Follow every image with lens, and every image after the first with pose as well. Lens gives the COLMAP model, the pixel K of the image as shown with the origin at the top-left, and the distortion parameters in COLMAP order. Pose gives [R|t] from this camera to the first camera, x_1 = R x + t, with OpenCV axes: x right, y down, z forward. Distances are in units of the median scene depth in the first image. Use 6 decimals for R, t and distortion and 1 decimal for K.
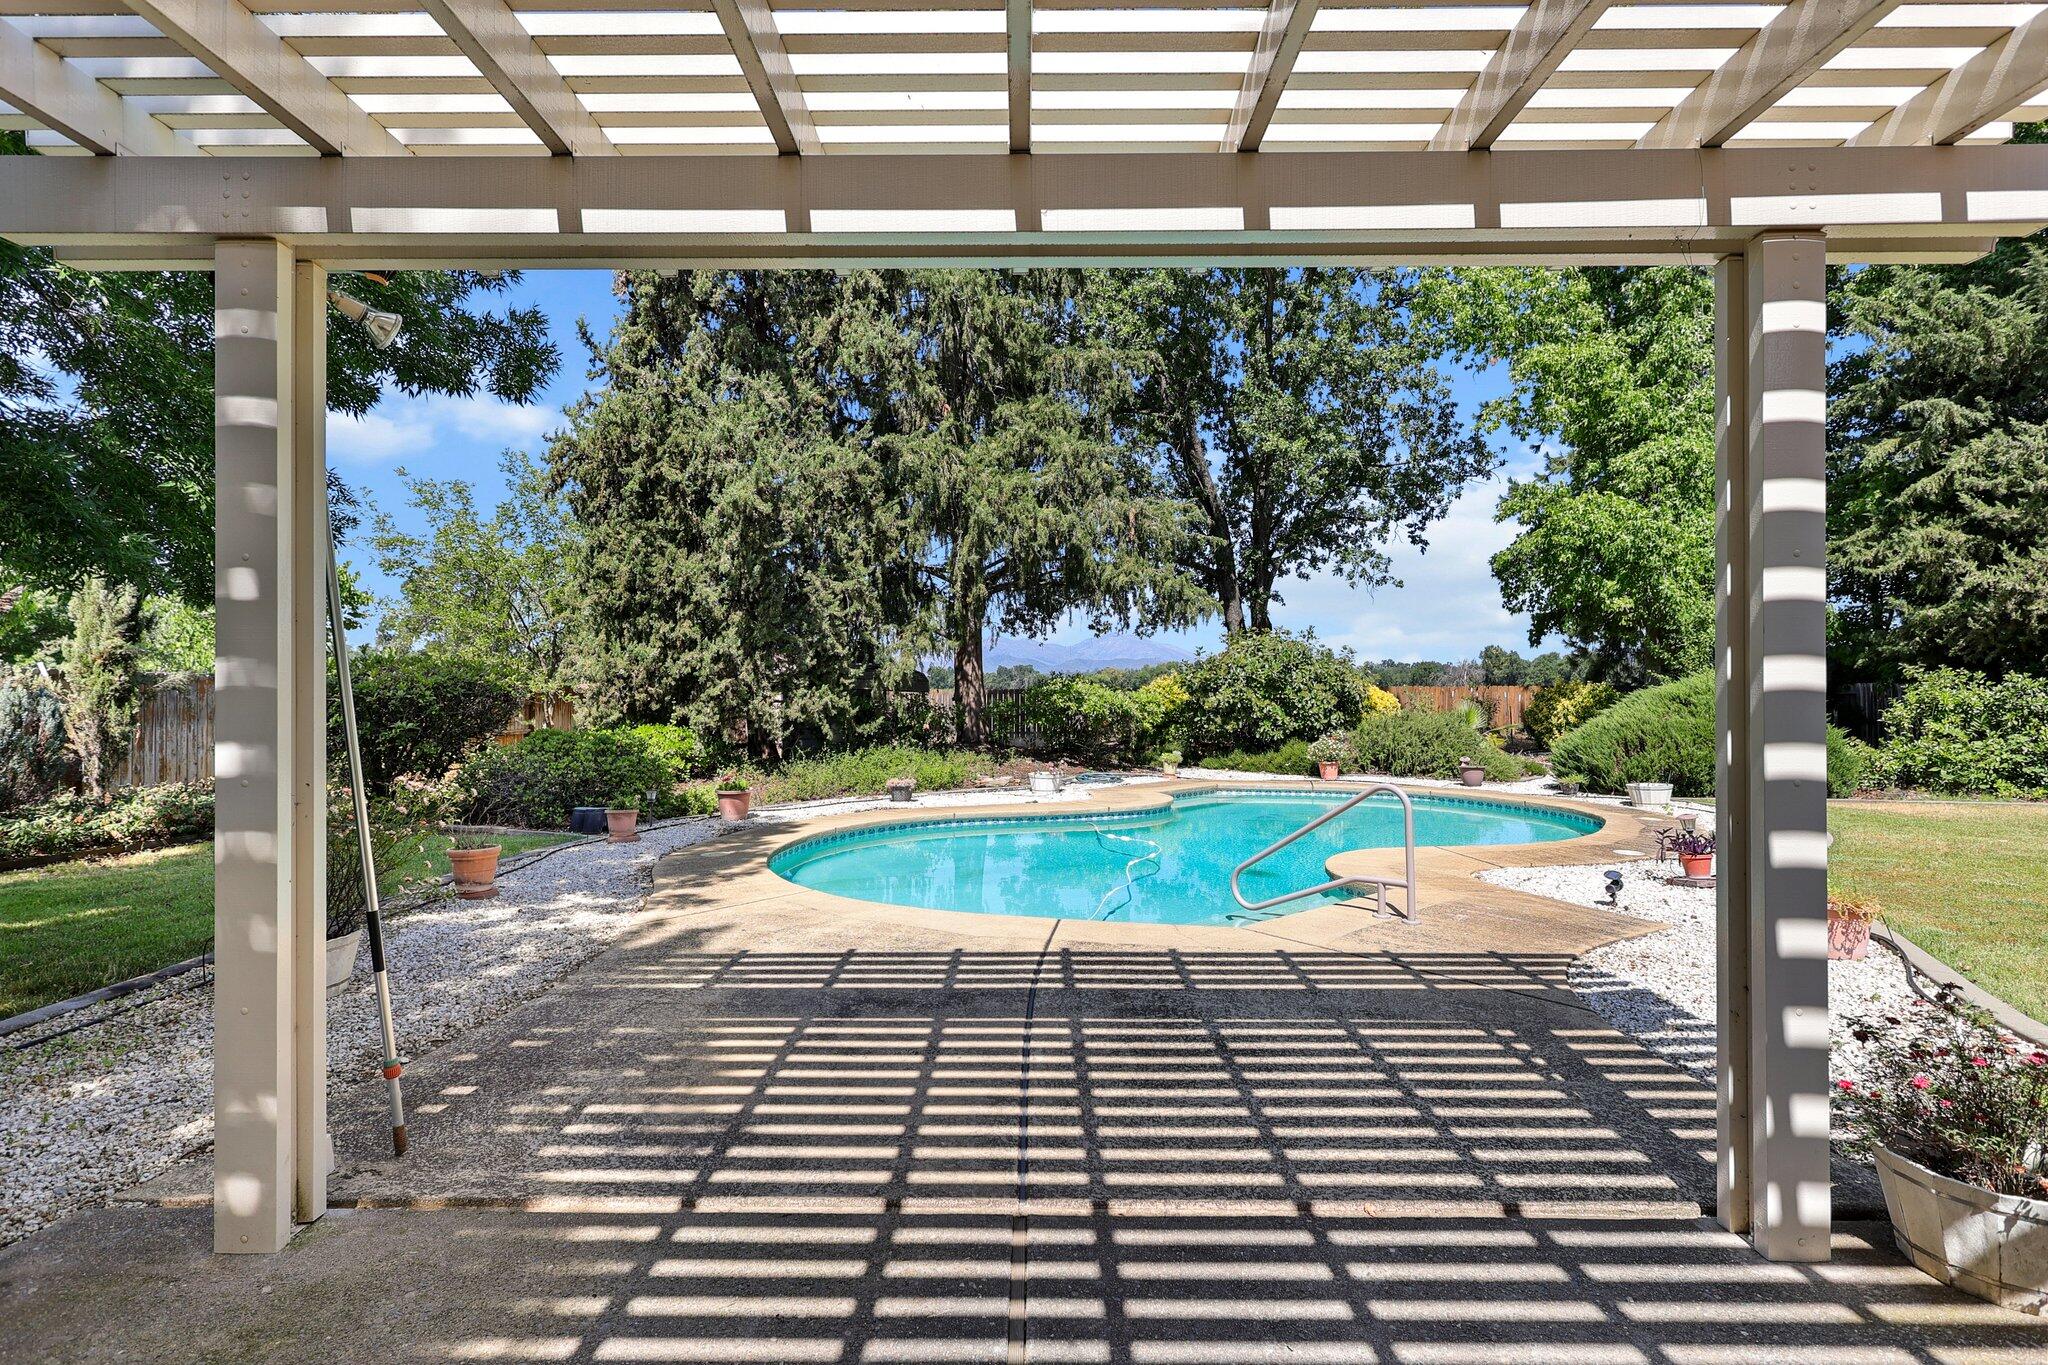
lens RADIAL K [[957.8, 0, 1024.2], [0, 957.8, 688.9], [0, 0, 1]] dist [0.000968, -0.000094]
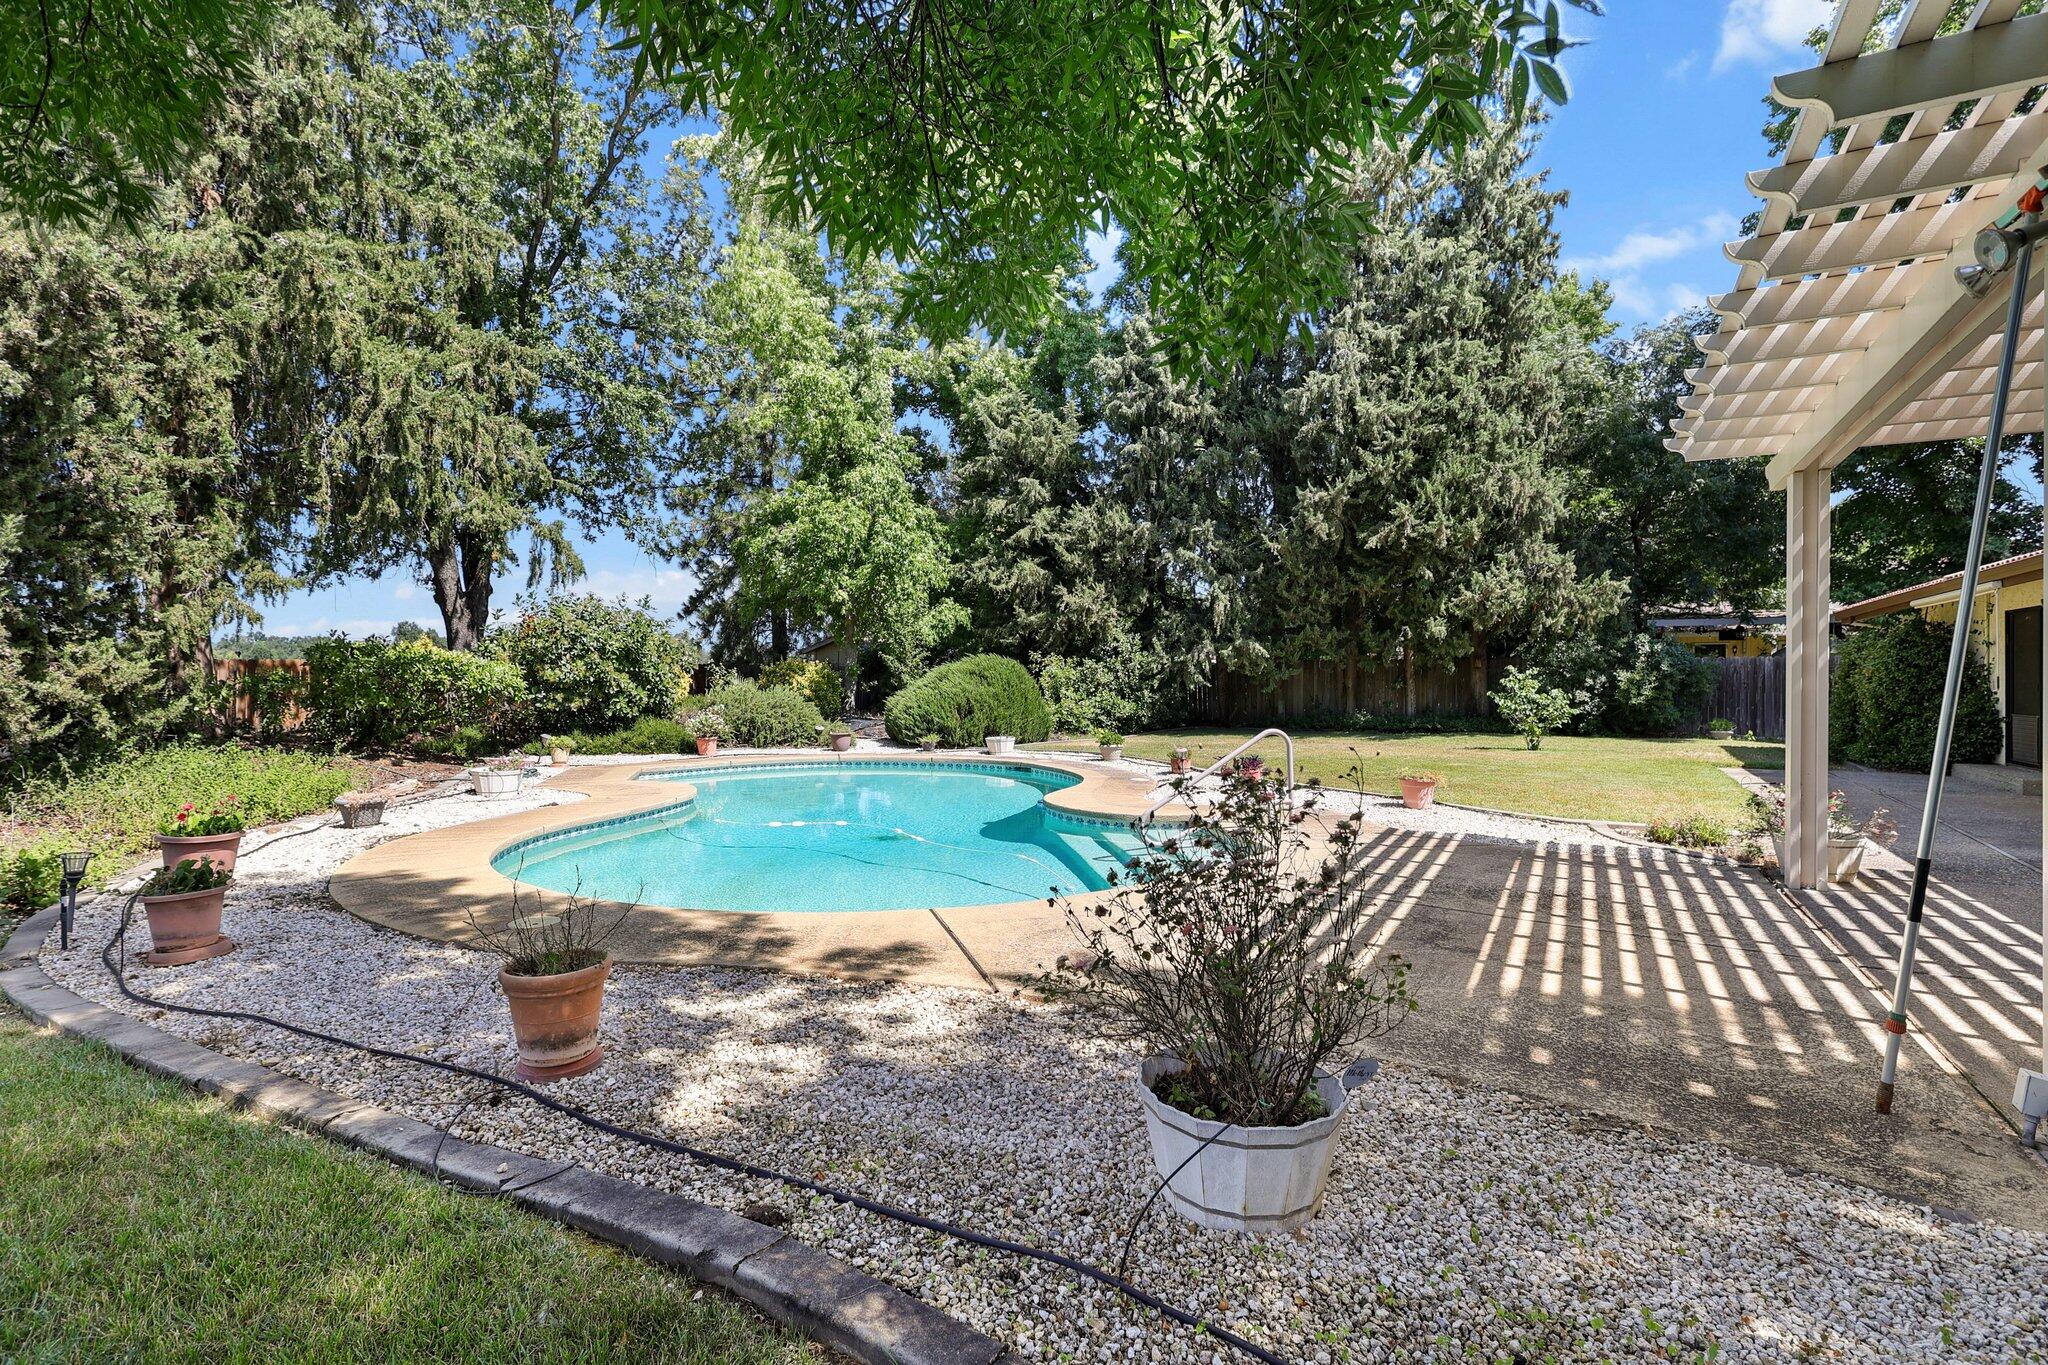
lens RADIAL K [[957.8, 0, 1025.8], [0, 957.8, 680.9], [0, 0, 1]] dist [0.000968, -0.000094]
pose [[0.494761, -0.000558, 0.869029, -0.341773], [-0.009772, 0.999933, 0.006205, 0.009392], [-0.868974, -0.011562, 0.494723, 0.223594]]
